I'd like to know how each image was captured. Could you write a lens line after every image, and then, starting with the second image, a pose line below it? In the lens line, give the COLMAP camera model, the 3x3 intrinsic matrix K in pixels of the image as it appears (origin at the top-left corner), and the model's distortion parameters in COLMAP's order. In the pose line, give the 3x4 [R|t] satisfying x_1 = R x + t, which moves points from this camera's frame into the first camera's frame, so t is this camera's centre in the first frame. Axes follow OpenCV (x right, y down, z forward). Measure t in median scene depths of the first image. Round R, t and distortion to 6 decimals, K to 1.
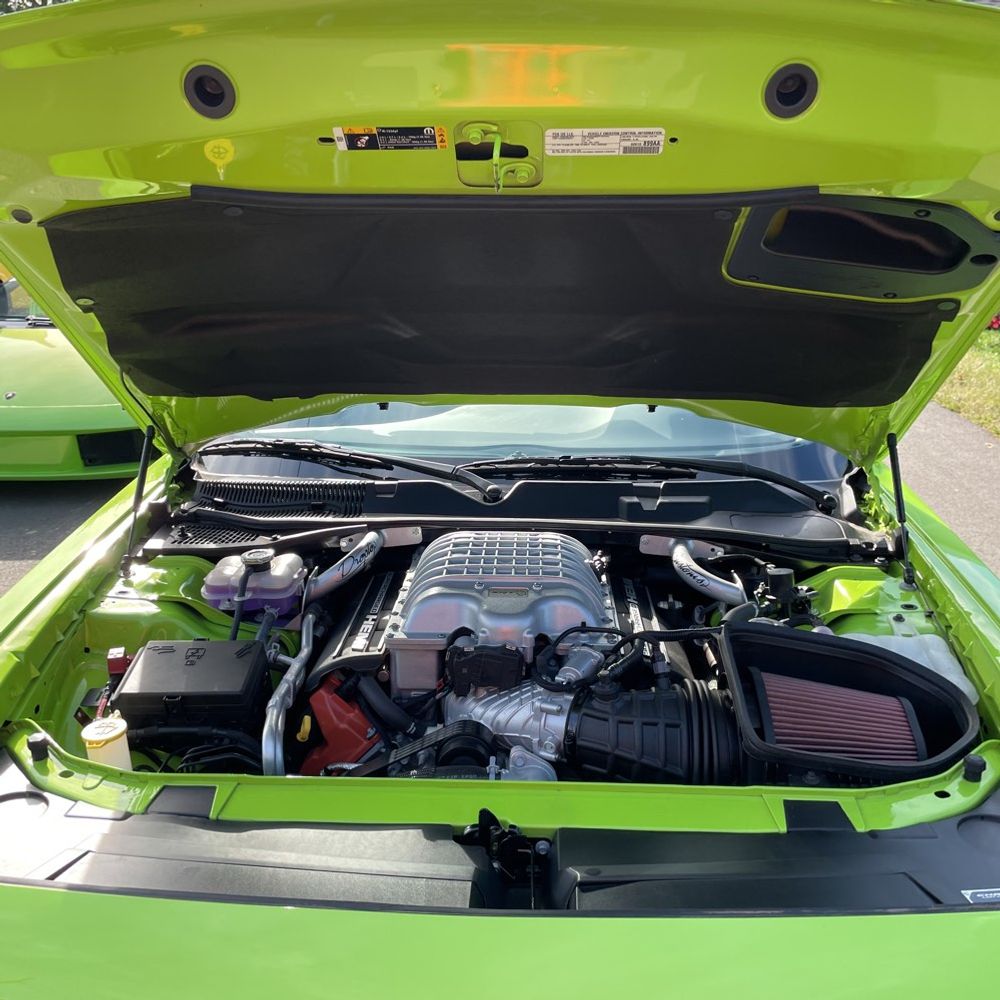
lens RADIAL K [[1020.1, 0, 499.1], [0, 1020.1, 498.8], [0, 0, 1]] dist [0.027953, 0.000000]
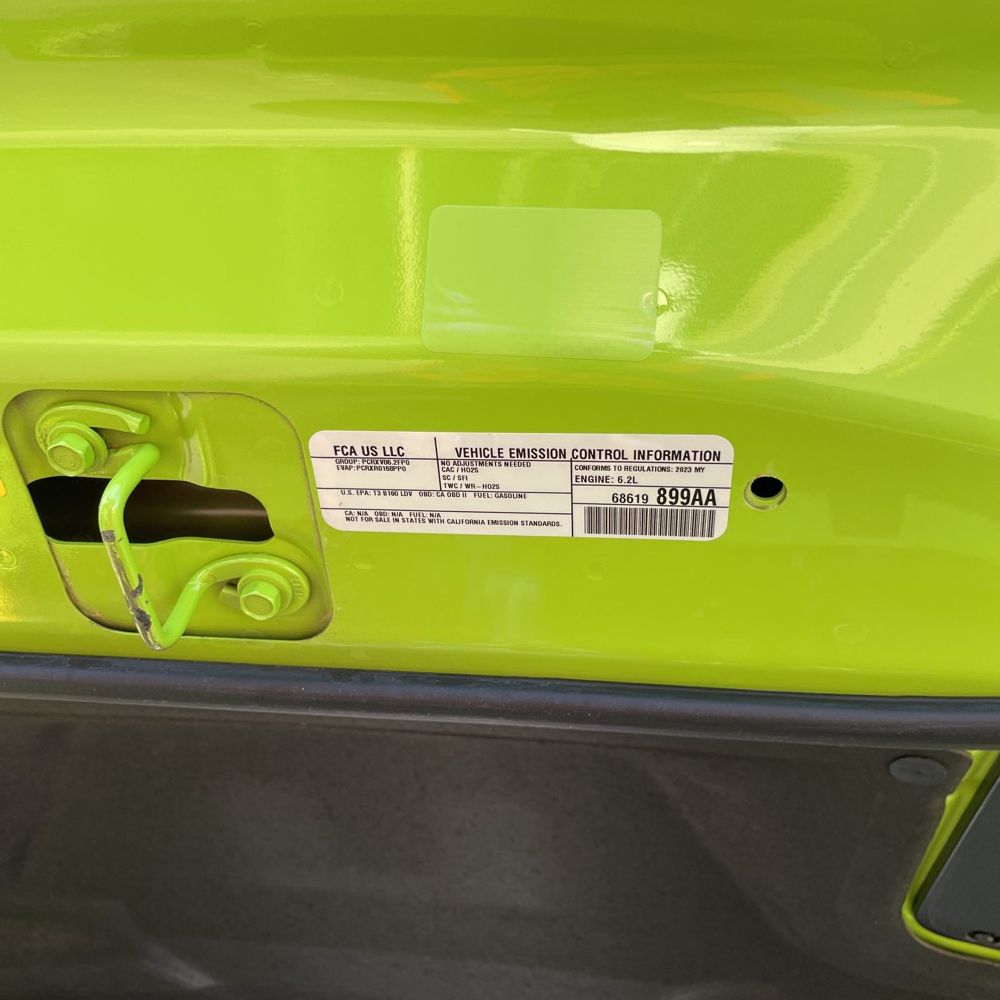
lens RADIAL K [[1020.1, 0, 502.3], [0, 1020.1, 497.3], [0, 0, 1]] dist [0.027953, 0.000000]
pose [[0.996153, 0.040555, -0.077684, 0.119921], [-0.073430, 0.870104, -0.487368, -0.206735], [0.047828, 0.491197, 0.869734, 0.751194]]
